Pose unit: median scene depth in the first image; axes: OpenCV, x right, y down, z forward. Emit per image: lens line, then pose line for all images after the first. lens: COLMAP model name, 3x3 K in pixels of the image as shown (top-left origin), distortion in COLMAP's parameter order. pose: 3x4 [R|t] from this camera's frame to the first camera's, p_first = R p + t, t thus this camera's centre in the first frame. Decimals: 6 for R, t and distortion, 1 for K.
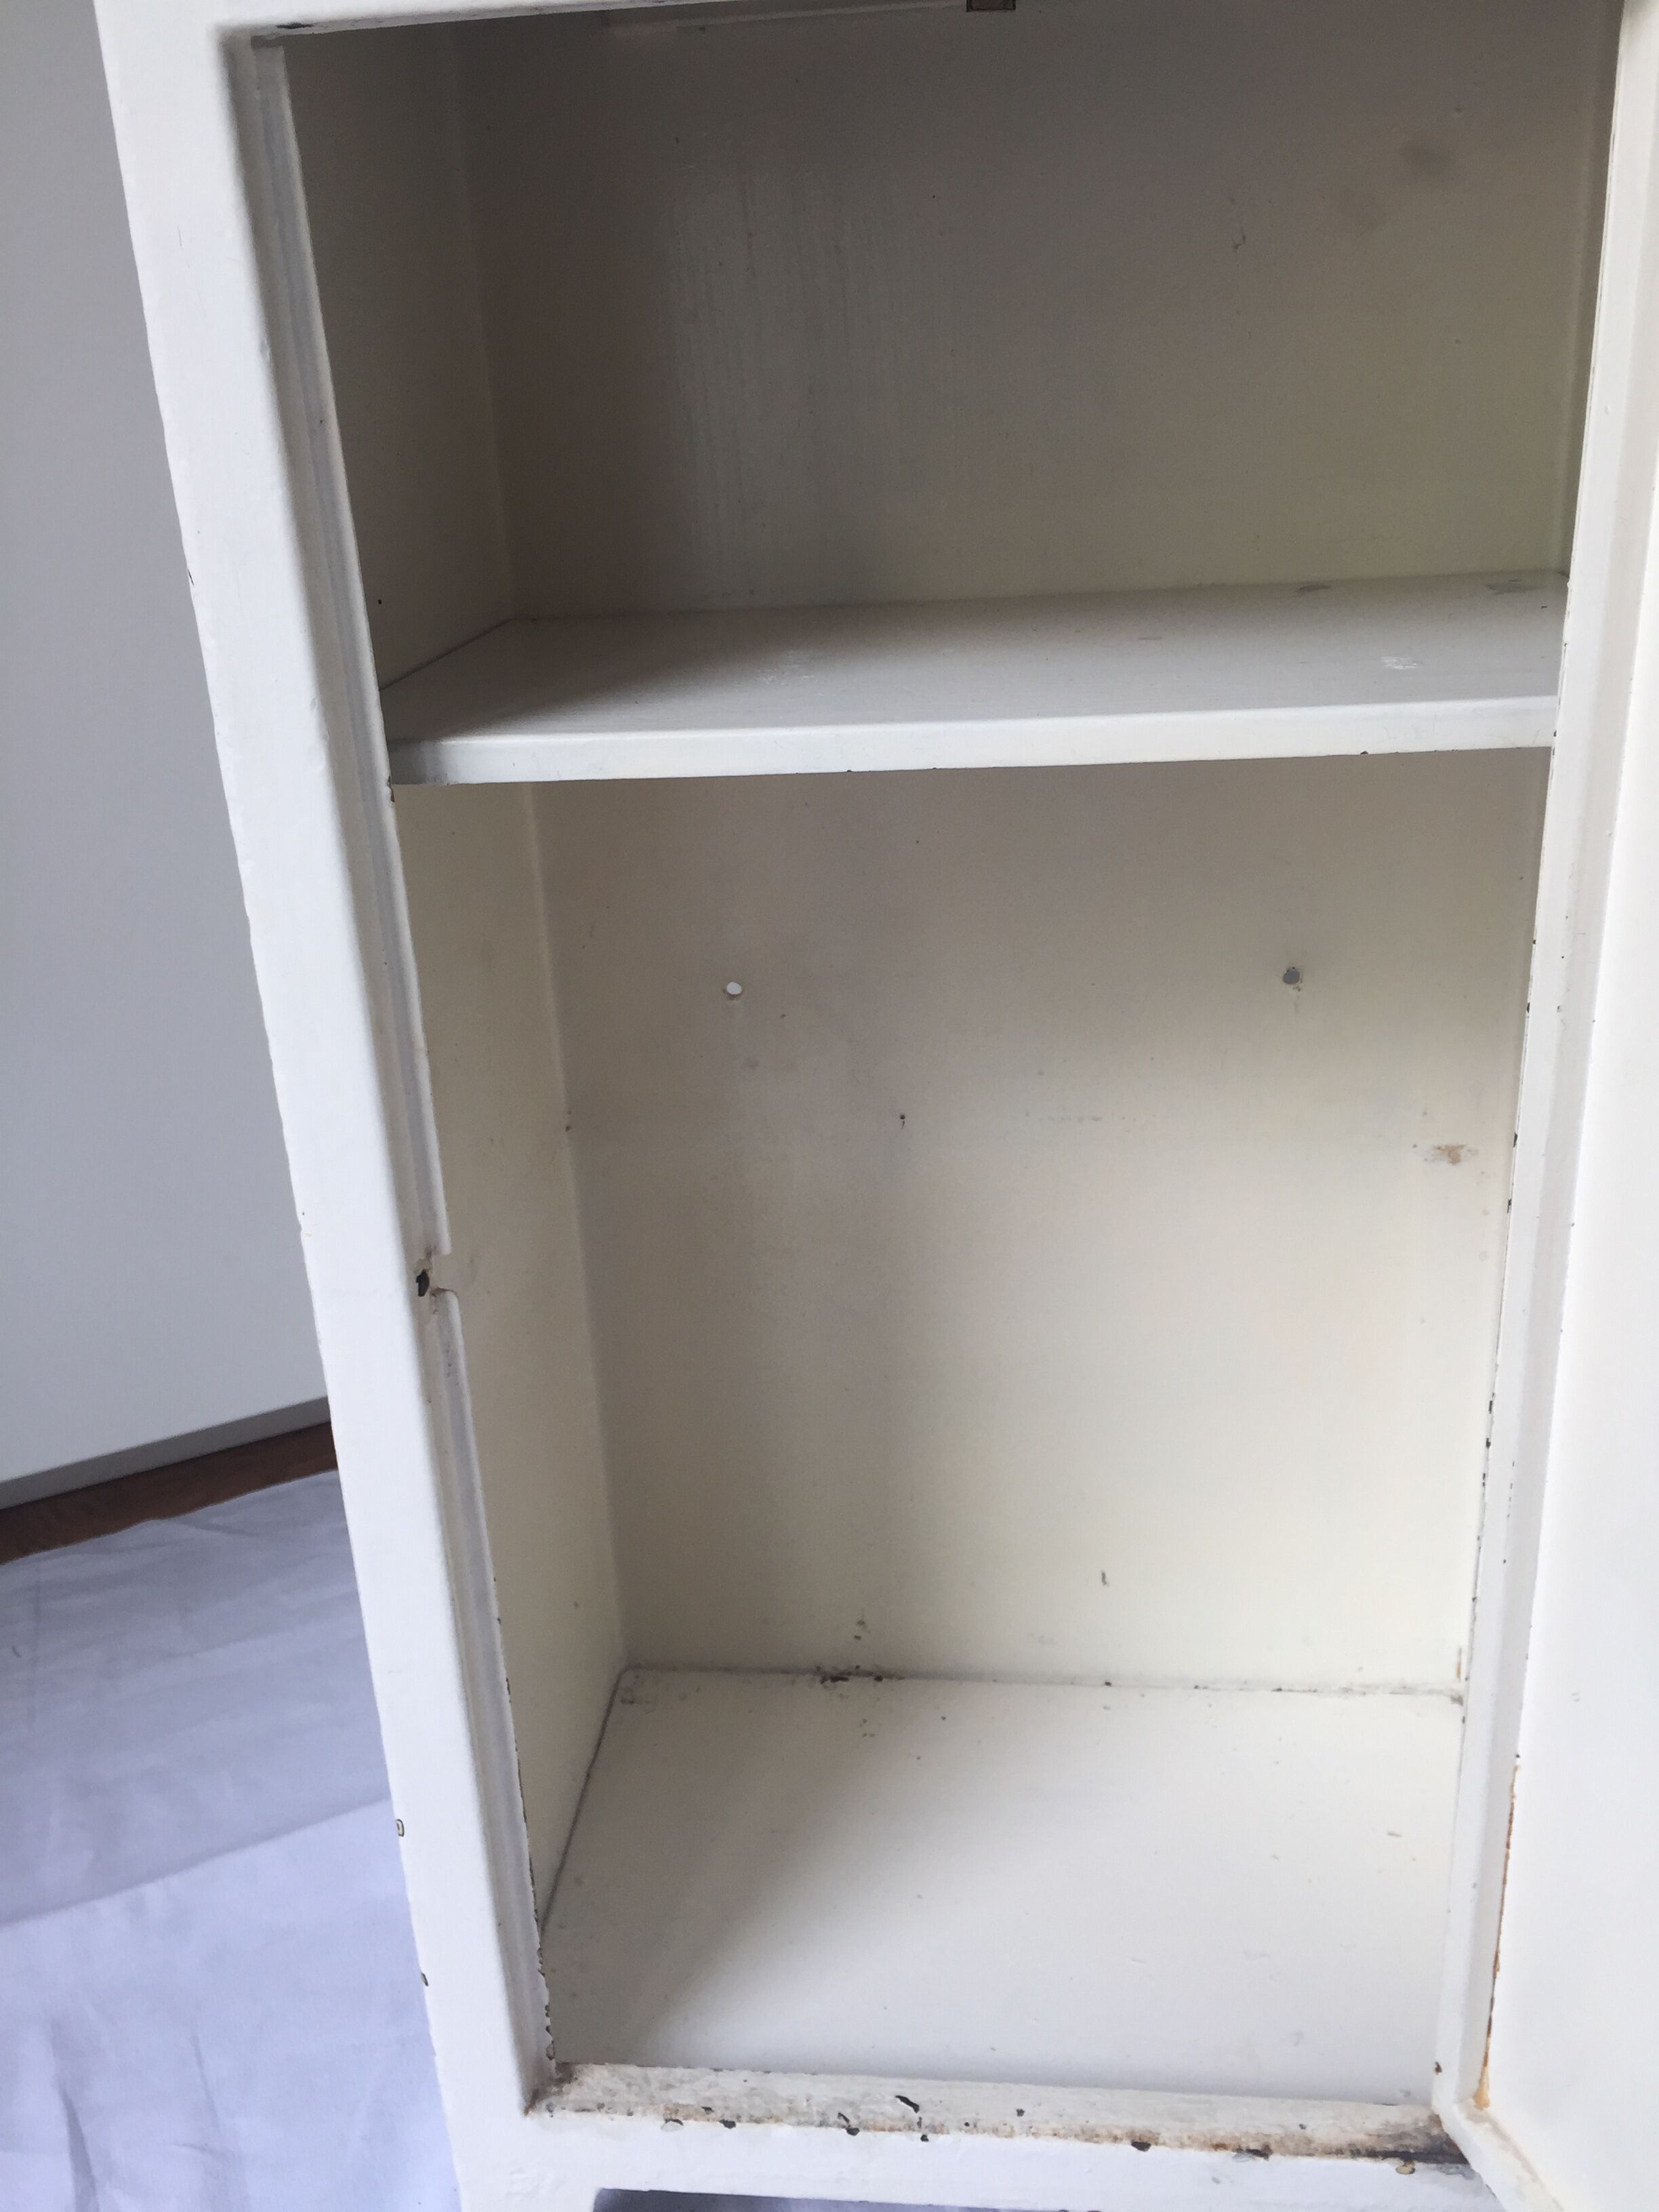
lens RADIAL K [[1926.8, 0, 829.5], [0, 1926.8, 1106.0], [0, 0, 1]] dist [0.068934, -0.116127]
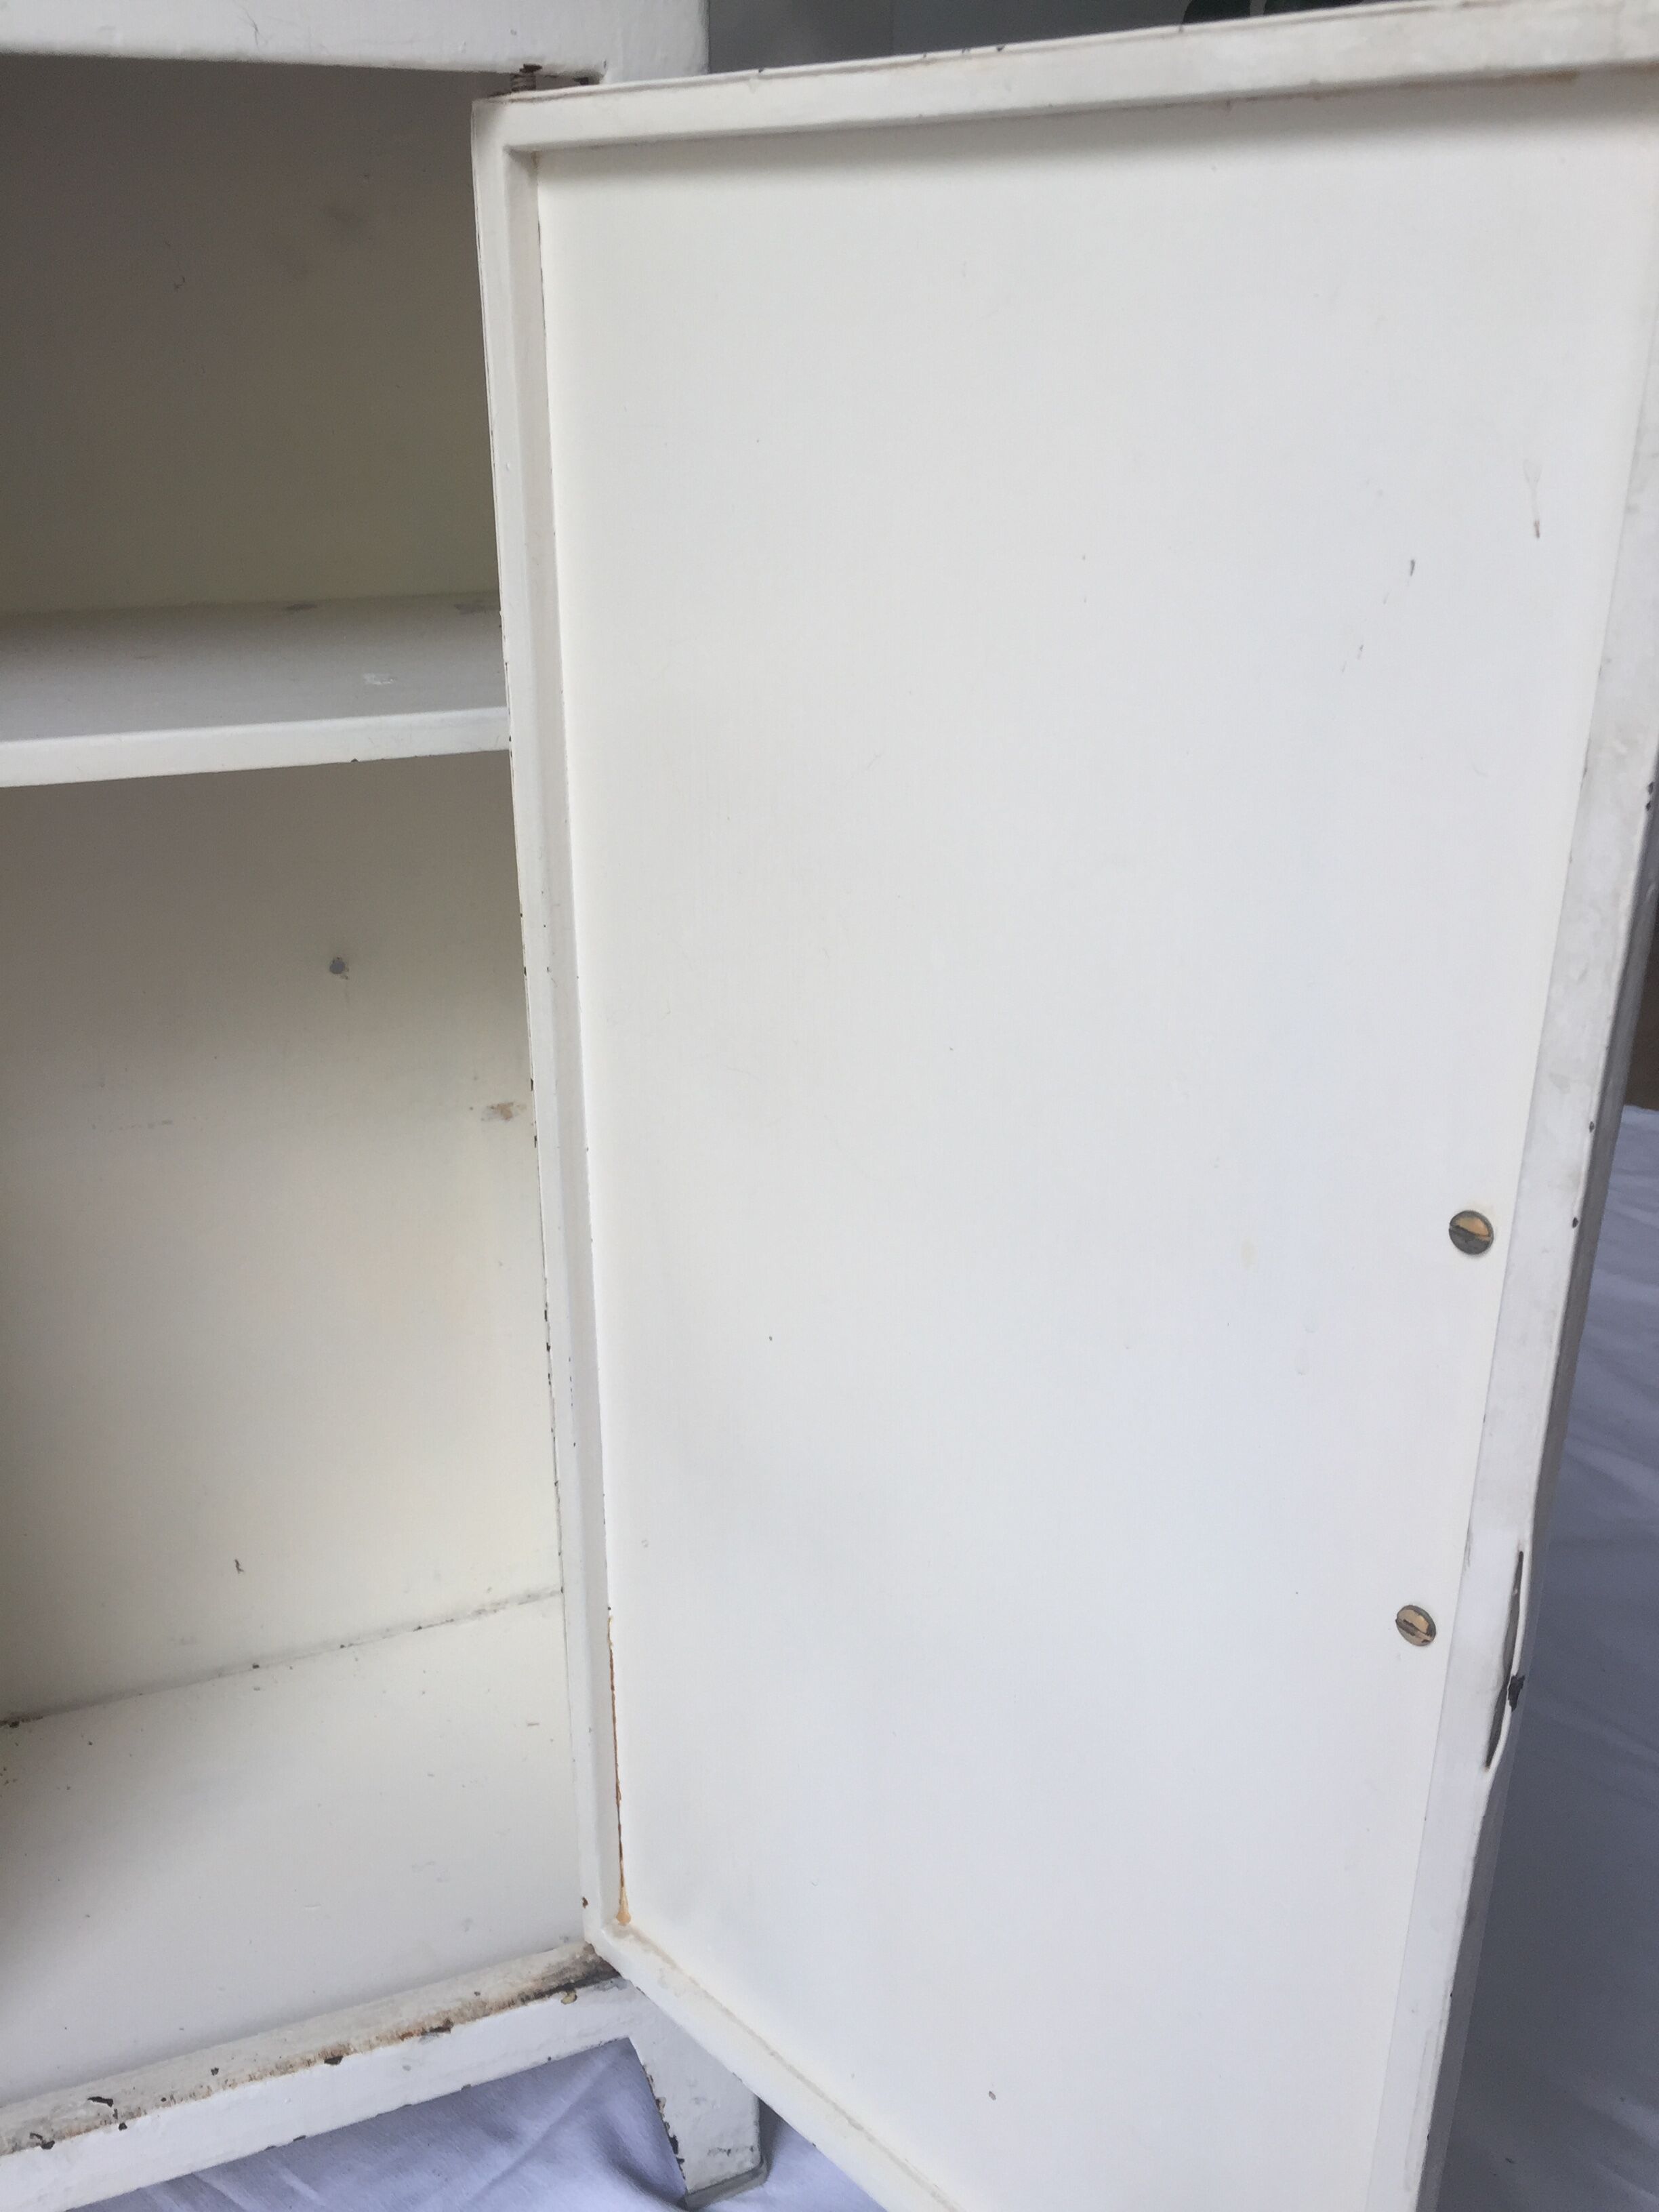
lens RADIAL K [[1926.8, 0, 829.5], [0, 1926.8, 1106.0], [0, 0, 1]] dist [0.068934, -0.116127]
pose [[0.889262, -0.129136, 0.438790, 0.000073], [0.128108, 0.991241, 0.032095, 0.012311], [-0.439092, 0.027672, 0.898016, -0.096612]]
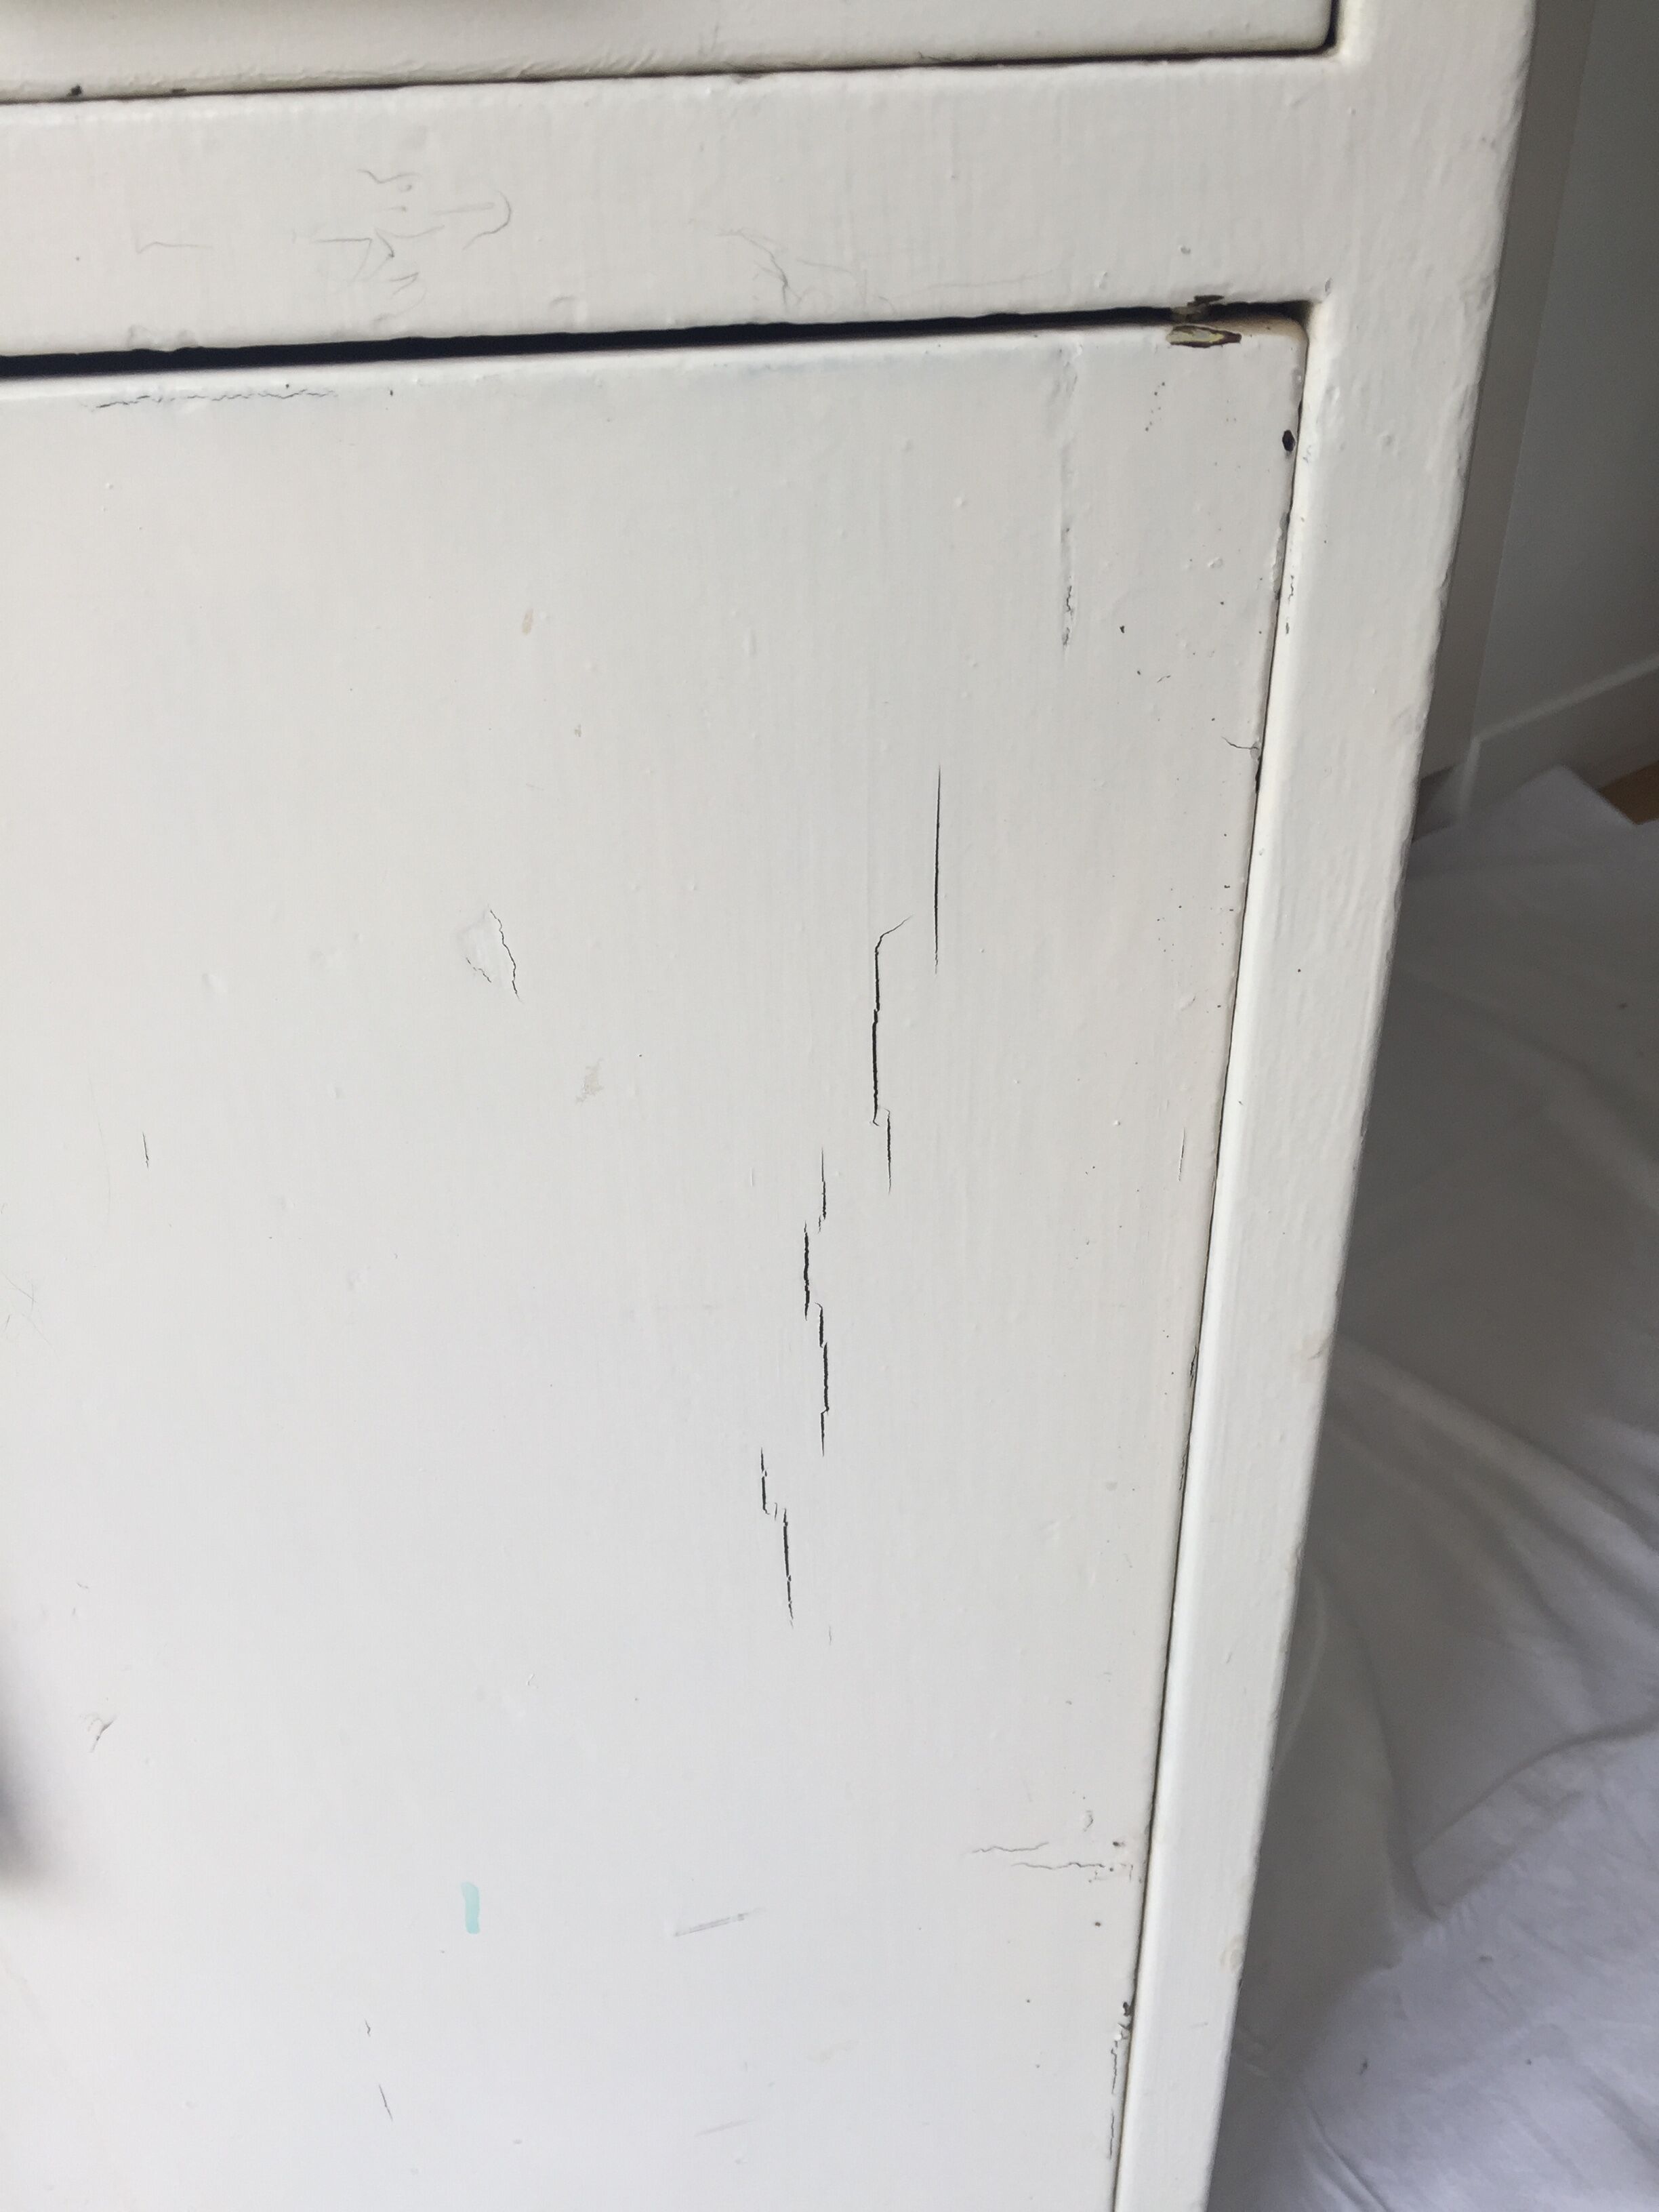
lens RADIAL K [[1926.8, 0, 829.5], [0, 1926.8, 1106.0], [0, 0, 1]] dist [0.068934, -0.116127]
pose [[0.981828, -0.085648, 0.169348, 0.080227], [0.049964, 0.977544, 0.204721, -0.246153], [-0.183079, -0.192539, 0.964059, 0.110080]]
